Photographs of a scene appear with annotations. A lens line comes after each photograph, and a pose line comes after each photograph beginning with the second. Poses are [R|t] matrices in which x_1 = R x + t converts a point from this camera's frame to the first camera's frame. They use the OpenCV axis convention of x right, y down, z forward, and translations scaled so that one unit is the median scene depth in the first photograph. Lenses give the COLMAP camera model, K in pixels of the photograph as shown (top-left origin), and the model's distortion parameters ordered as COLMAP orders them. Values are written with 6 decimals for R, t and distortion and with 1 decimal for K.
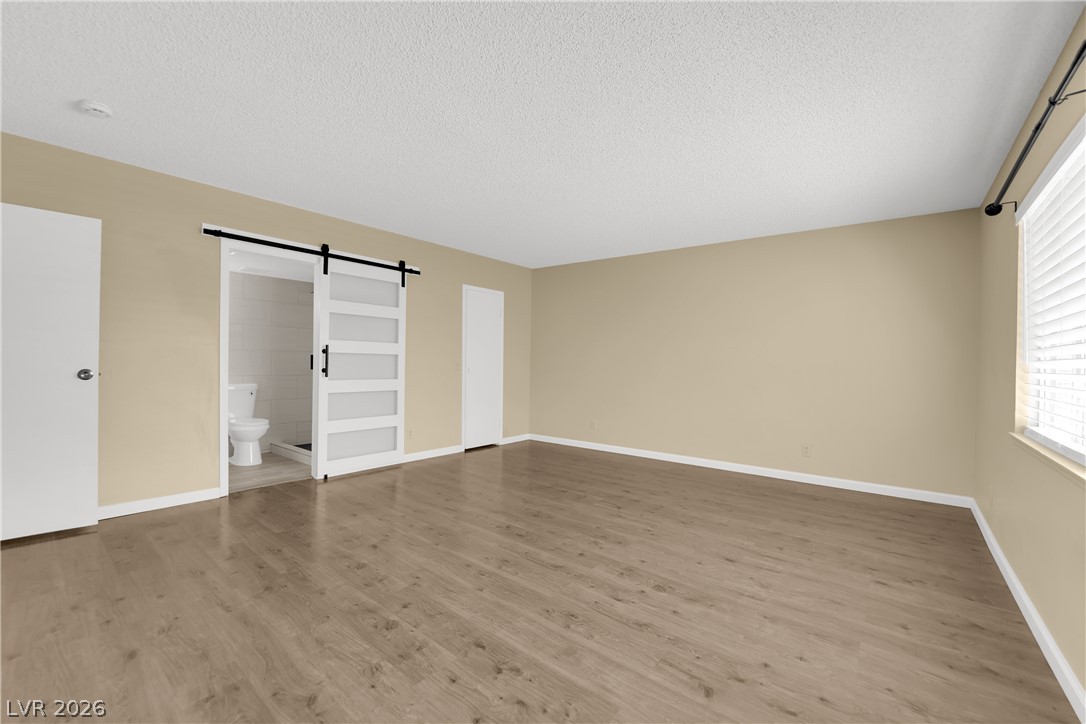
lens RADIAL K [[443.4, 0, 540.9], [0, 443.4, 356.8], [0, 0, 1]] dist [-0.003339, -0.000491]
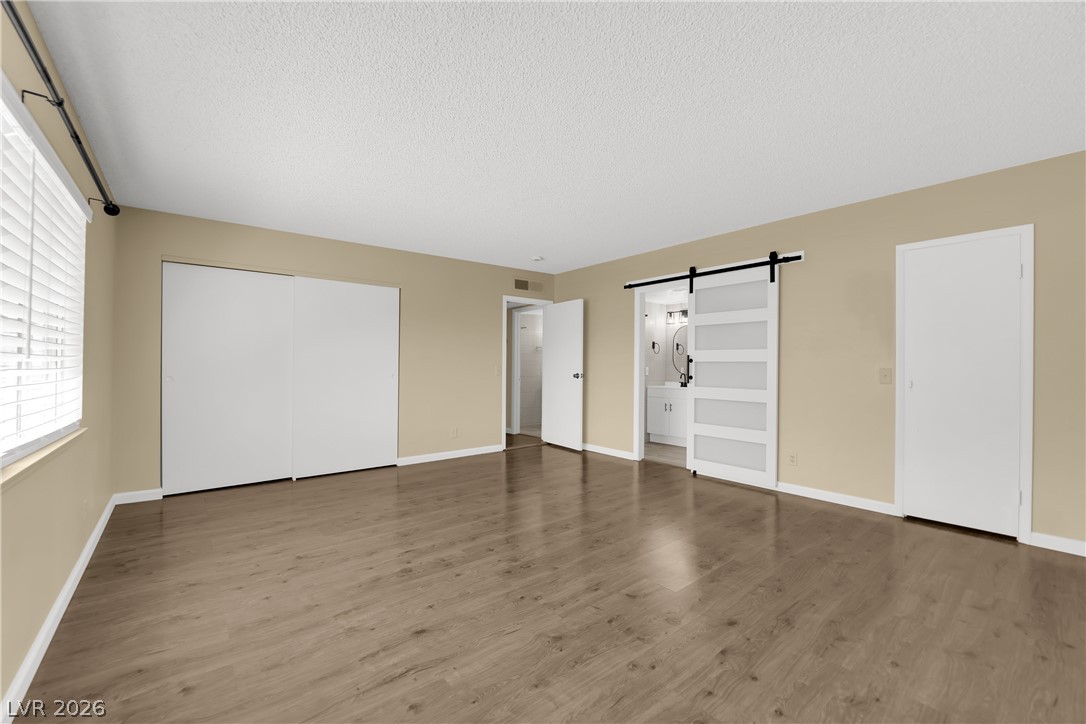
lens RADIAL K [[443.4, 0, 541.0], [0, 443.4, 368.8], [0, 0, 1]] dist [-0.003339, -0.000491]
pose [[-0.205083, -0.008409, -0.978708, 1.239729], [0.002435, 0.999956, -0.009102, 0.030042], [0.978742, -0.004250, -0.205053, 1.504170]]
